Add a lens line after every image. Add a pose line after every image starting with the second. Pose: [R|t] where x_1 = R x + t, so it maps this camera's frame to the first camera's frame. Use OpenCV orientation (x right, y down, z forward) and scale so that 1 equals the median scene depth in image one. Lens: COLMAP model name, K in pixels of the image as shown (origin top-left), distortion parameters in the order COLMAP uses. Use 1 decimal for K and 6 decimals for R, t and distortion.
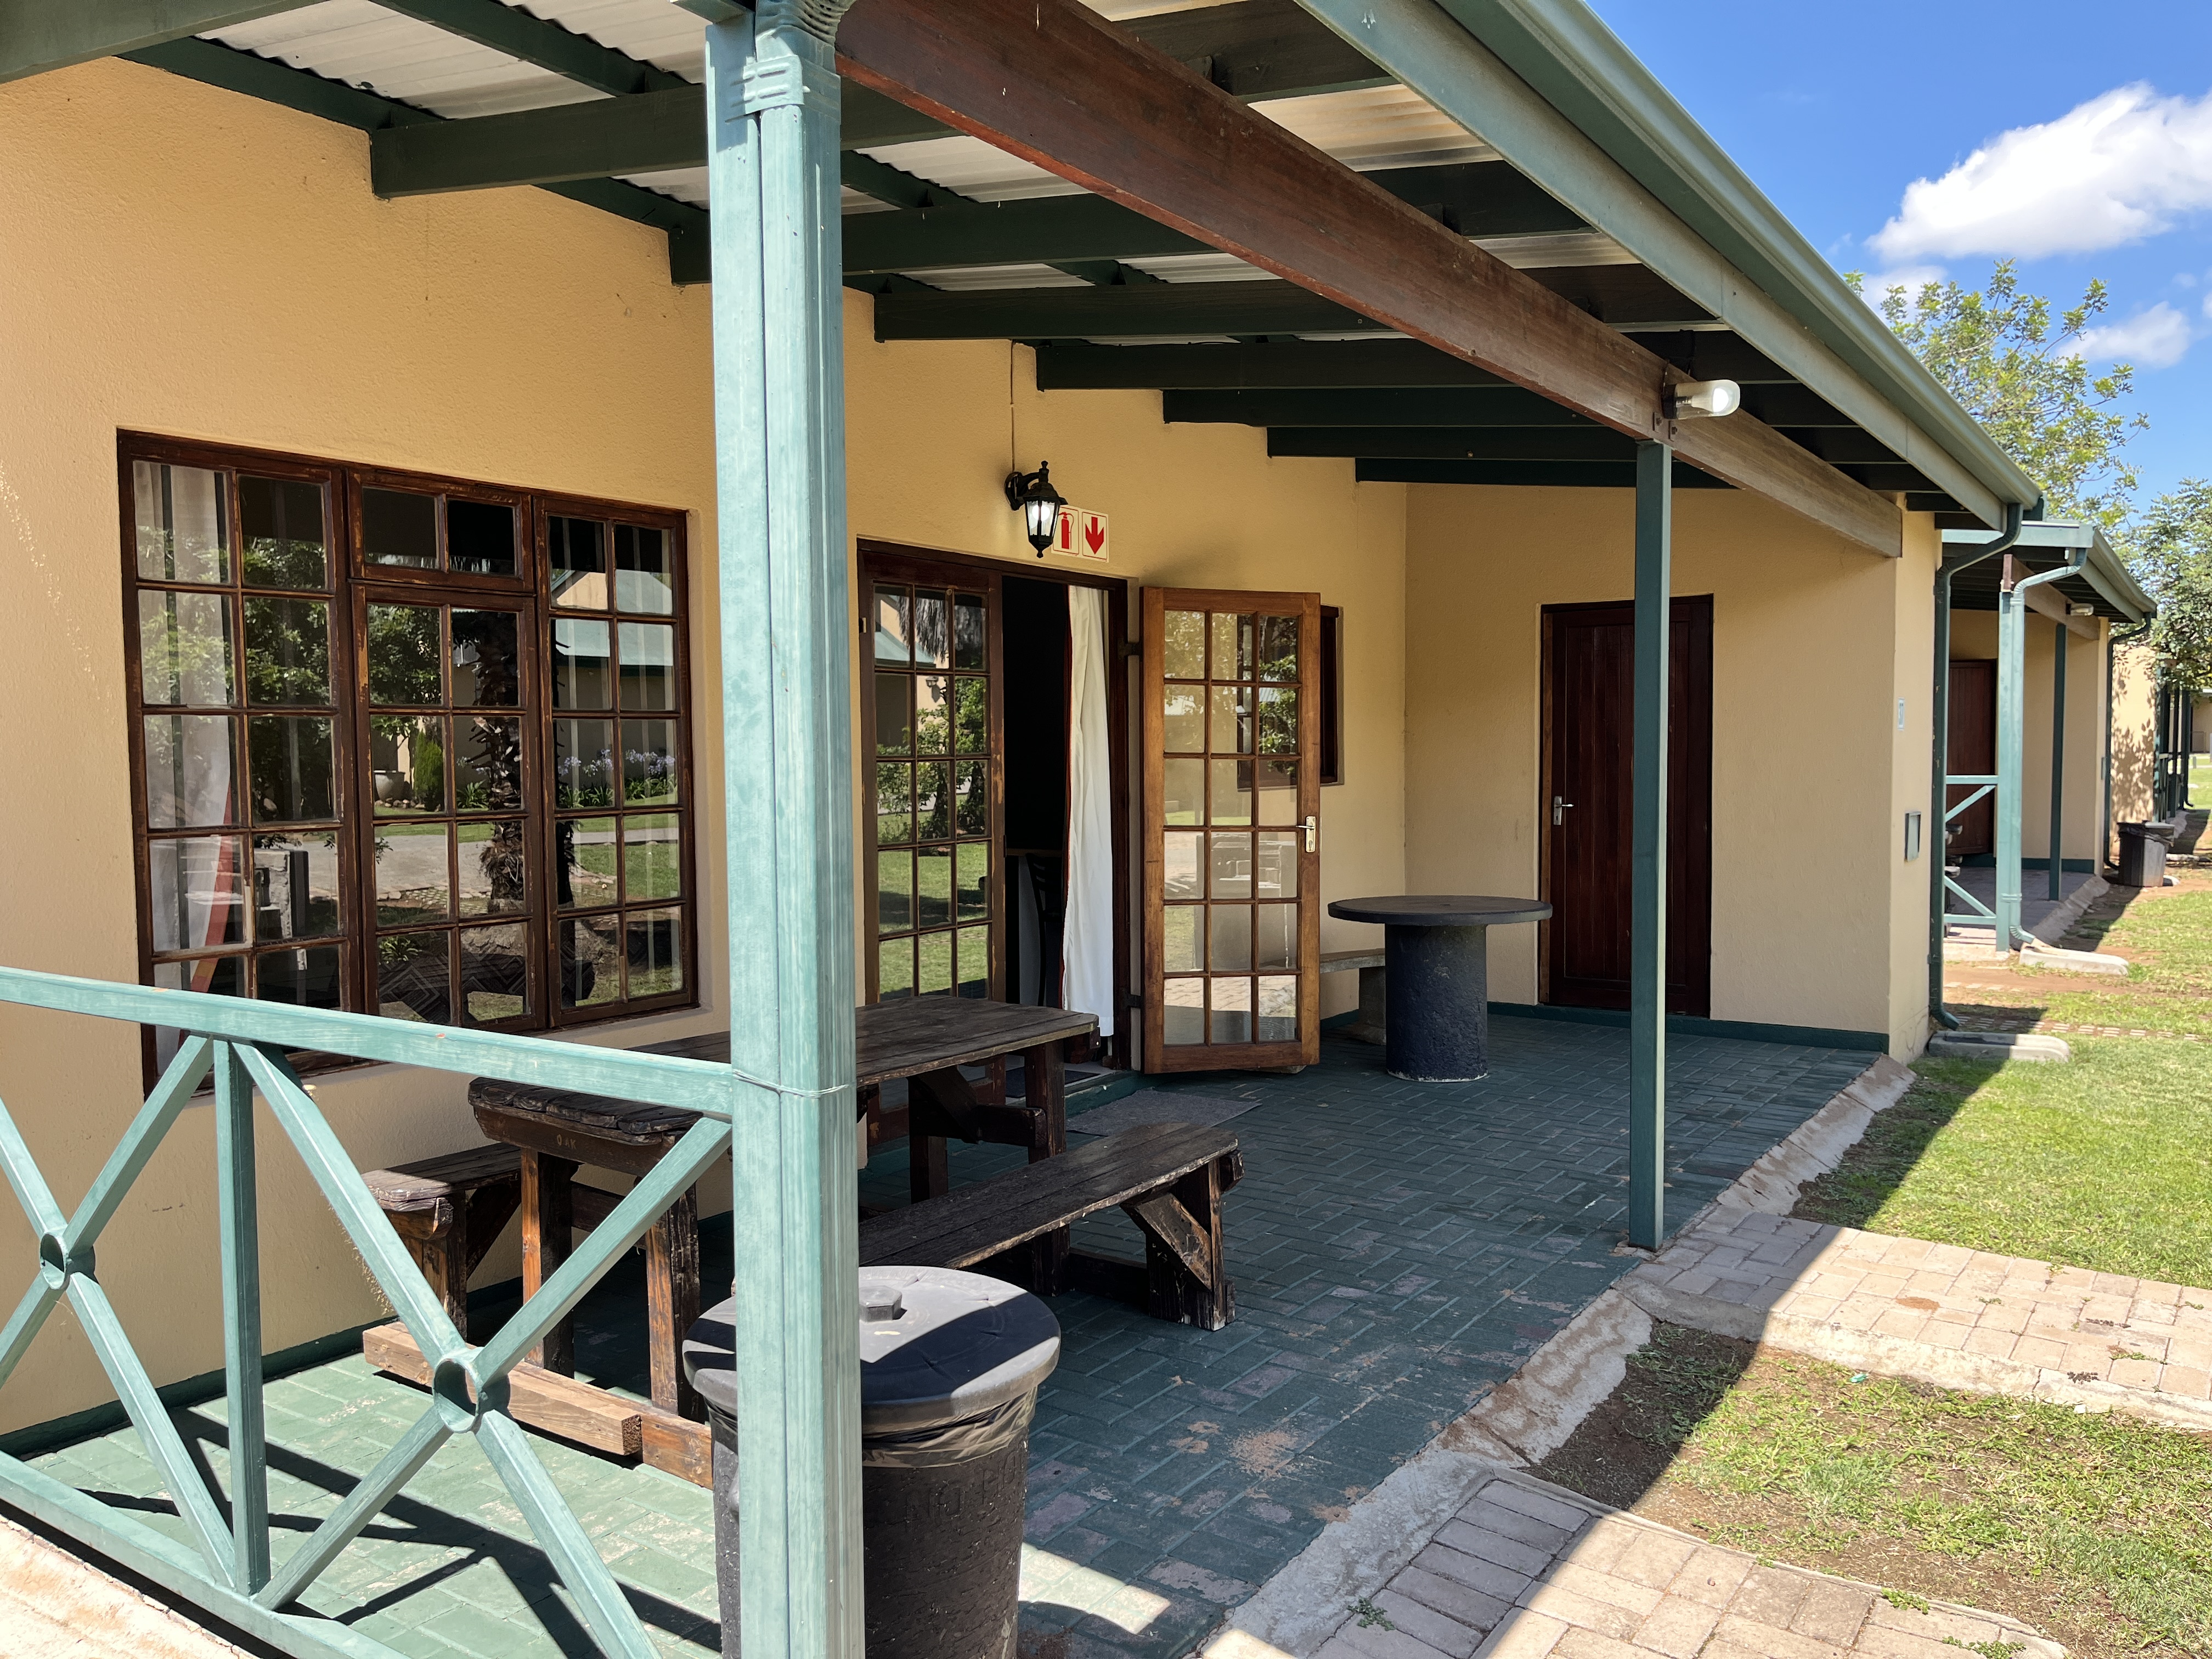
lens RADIAL K [[1661.1, 0, 1121.5], [0, 1661.1, 838.8], [0, 0, 1]] dist [0.053644, -0.068939]
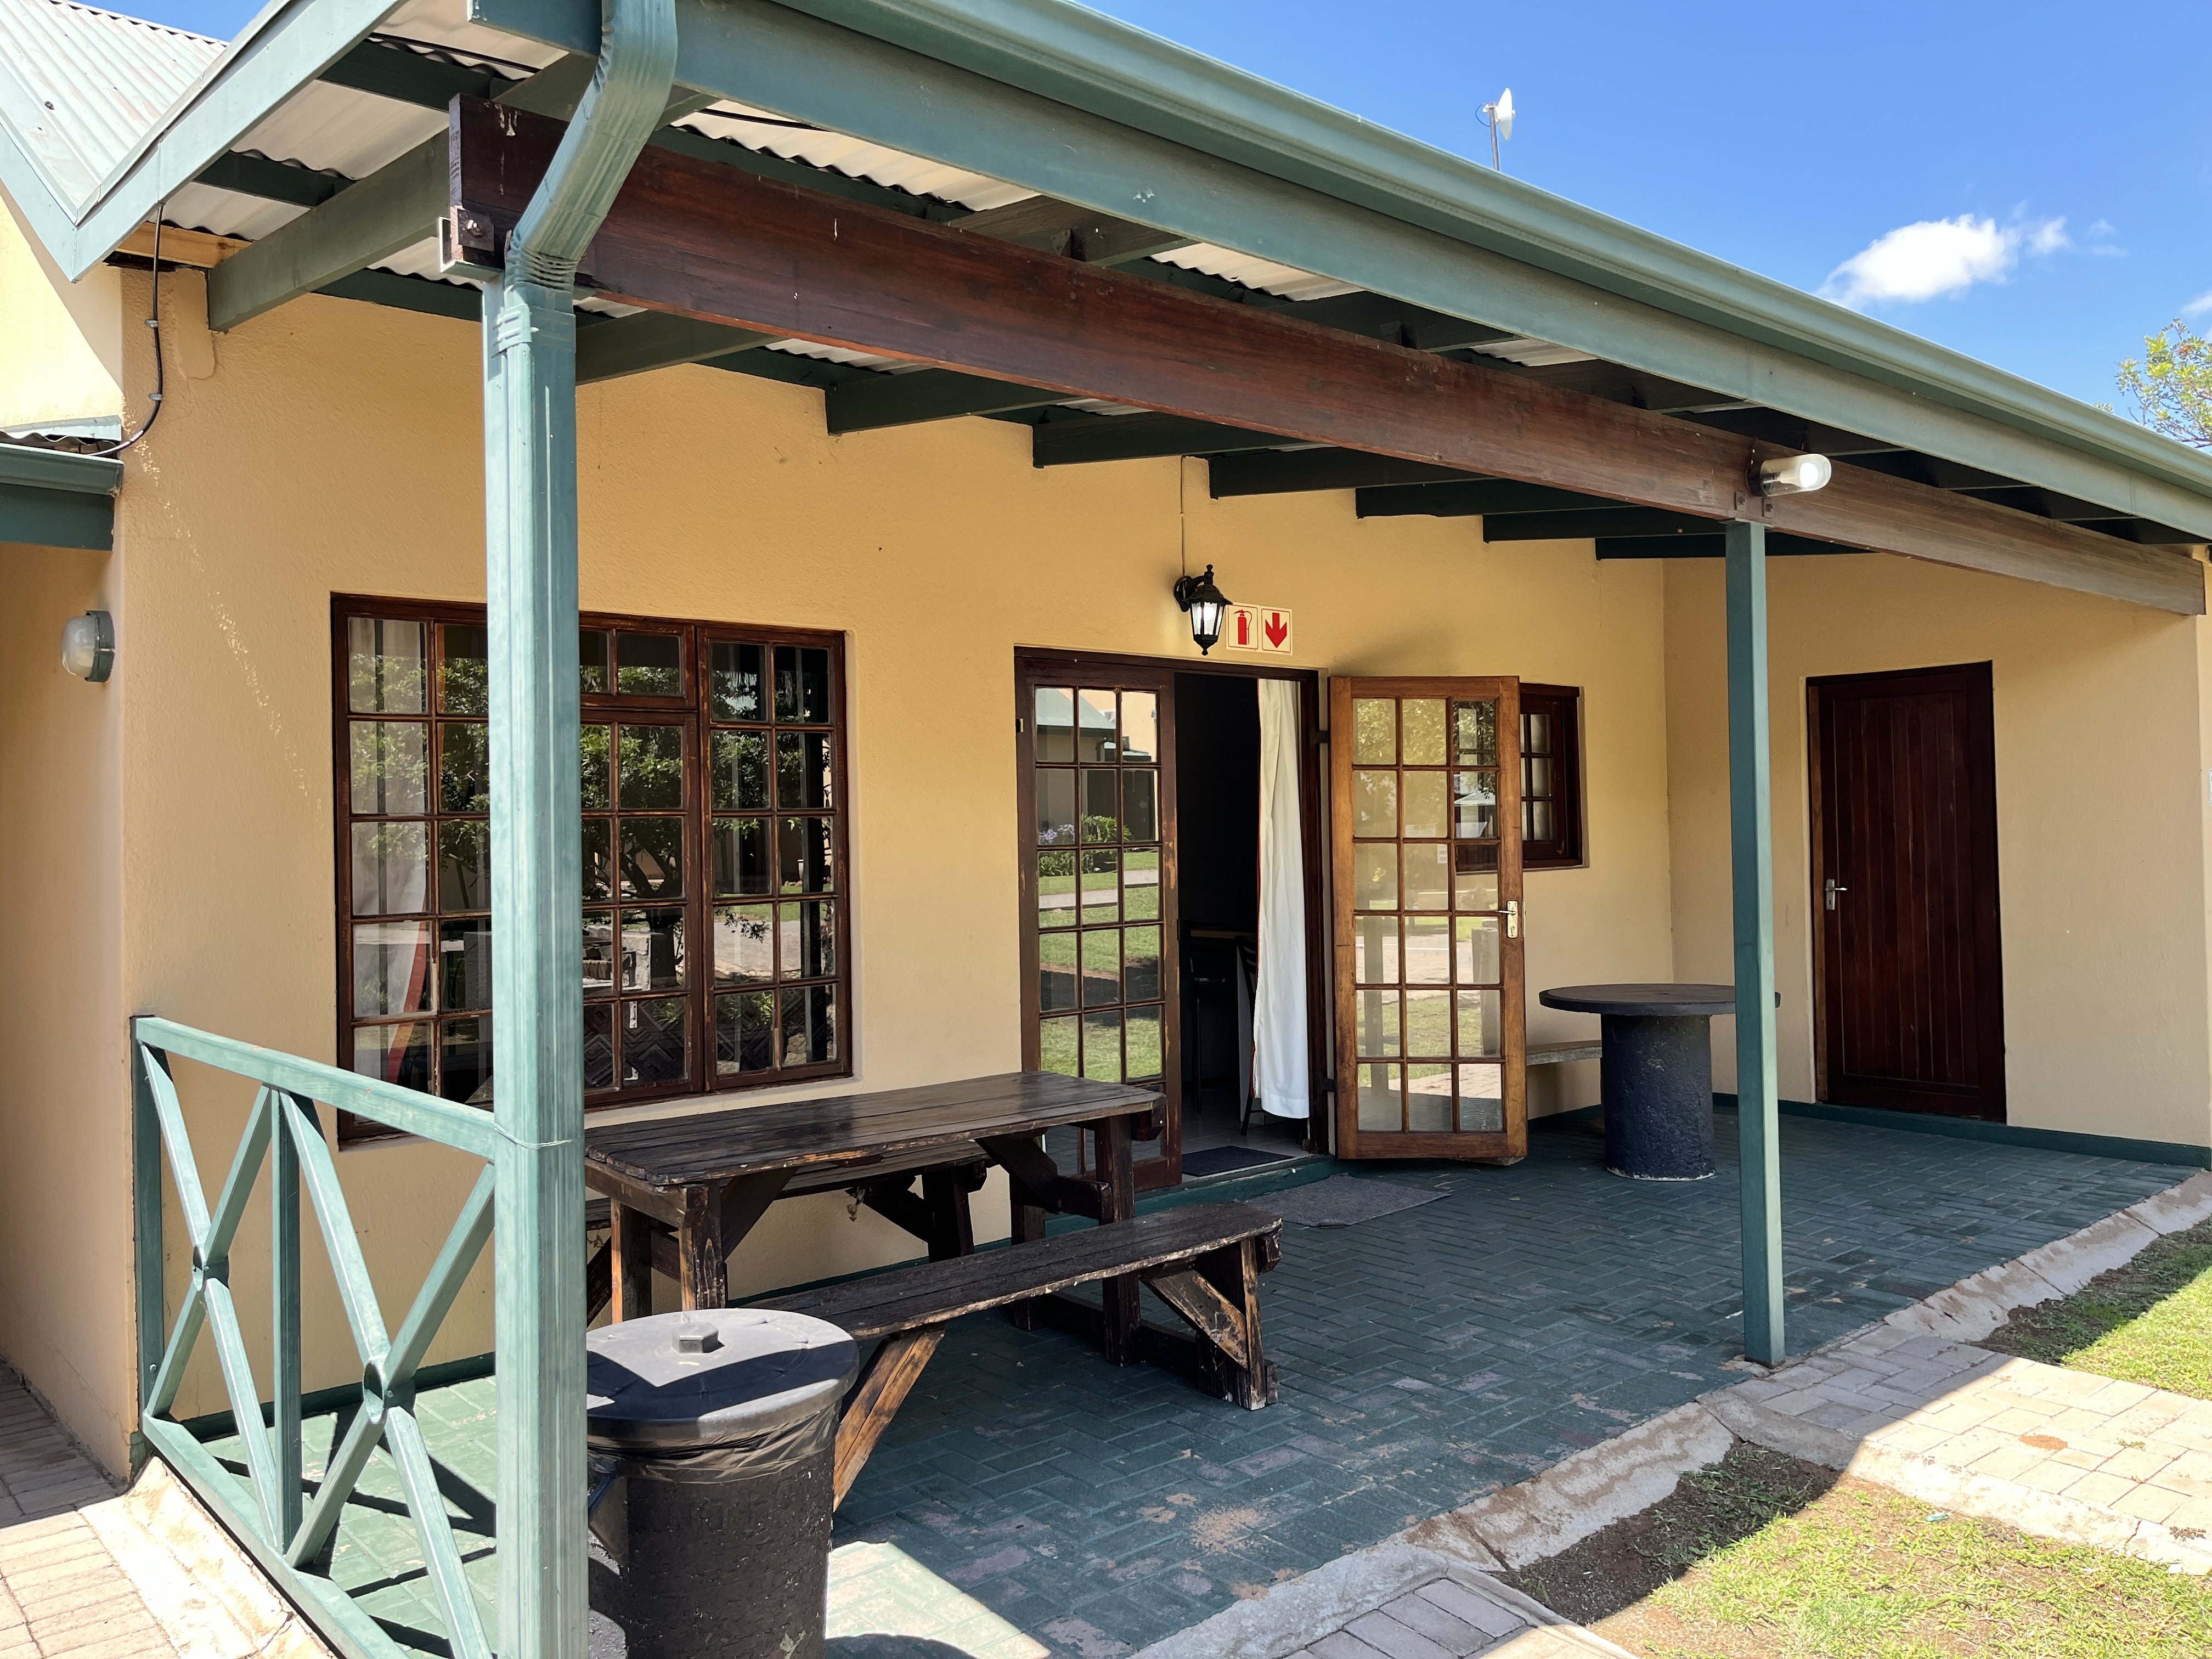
lens RADIAL K [[1661.1, 0, 1116.4], [0, 1661.1, 808.8], [0, 0, 1]] dist [0.053644, -0.068939]
pose [[0.965918, -0.014098, -0.258463, 0.244660], [-0.002930, 0.997856, -0.065381, -0.005128], [0.258831, 0.063910, 0.963806, -0.029037]]
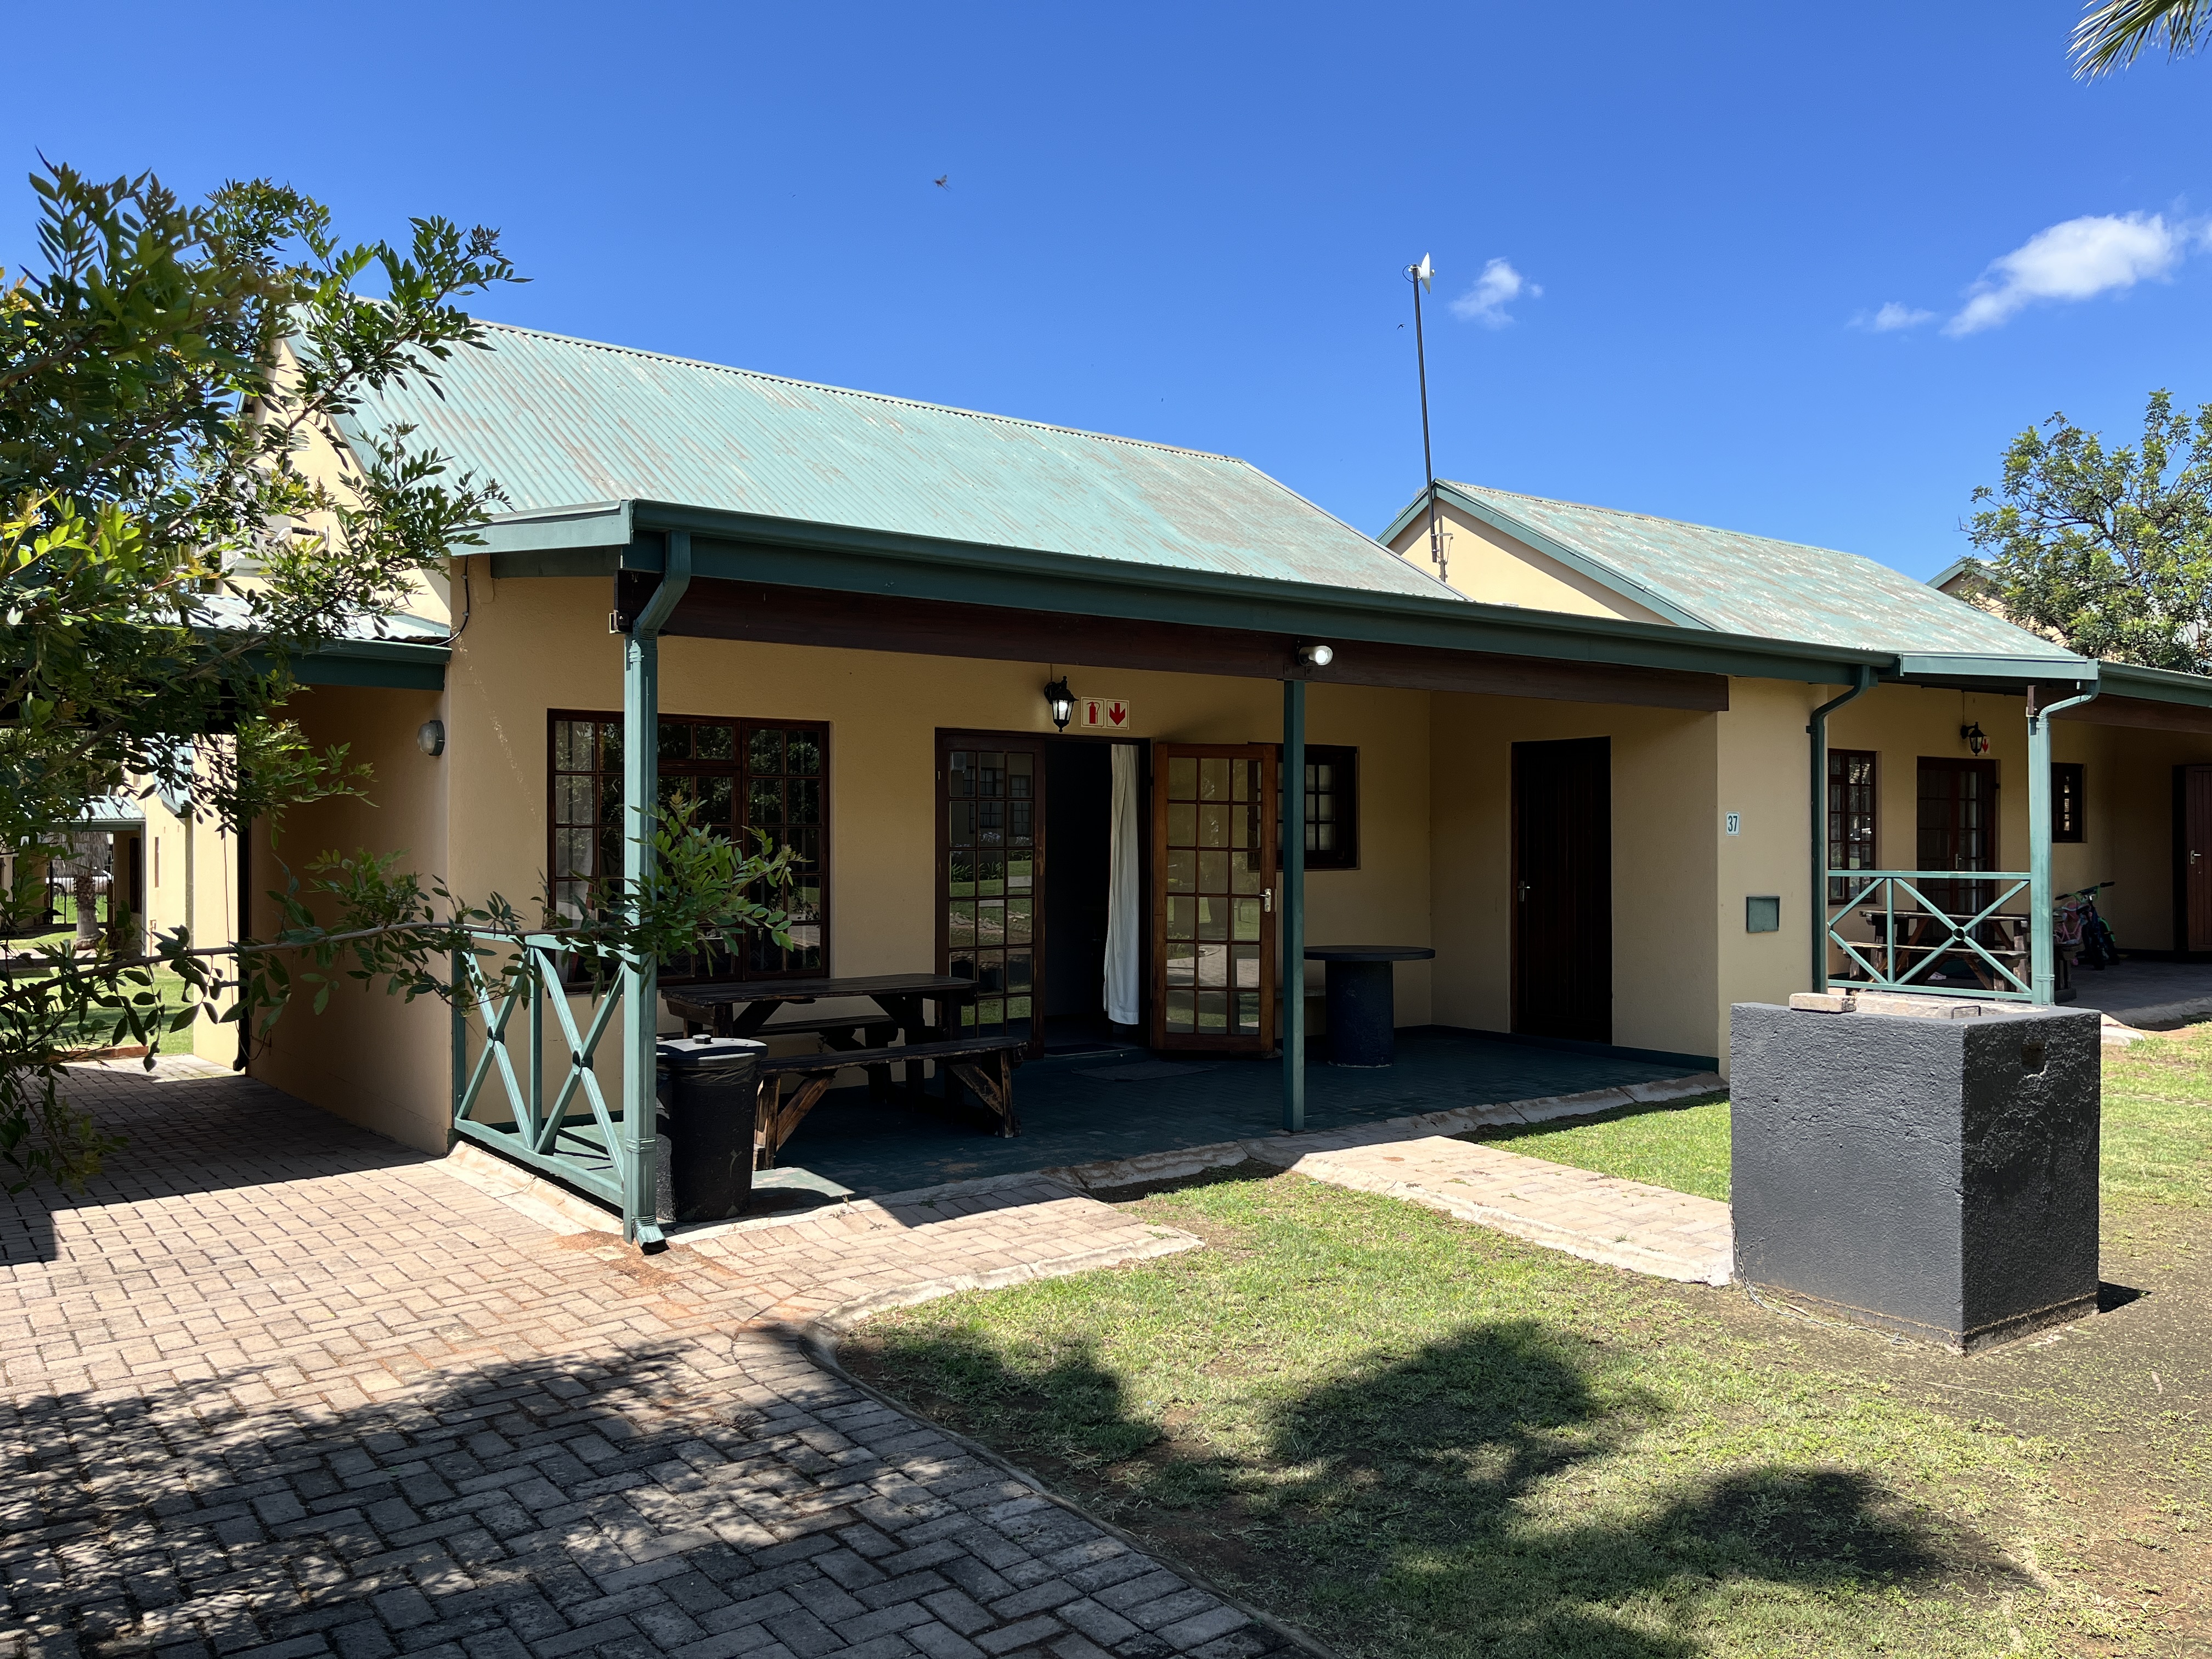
lens RADIAL K [[1661.1, 0, 1135.9], [0, 1661.1, 847.7], [0, 0, 1]] dist [0.053644, -0.068939]
pose [[0.946958, 0.010471, -0.321188, 0.838147], [-0.025040, 0.998835, -0.041261, 0.025821], [0.320381, 0.047115, 0.946116, -0.847874]]
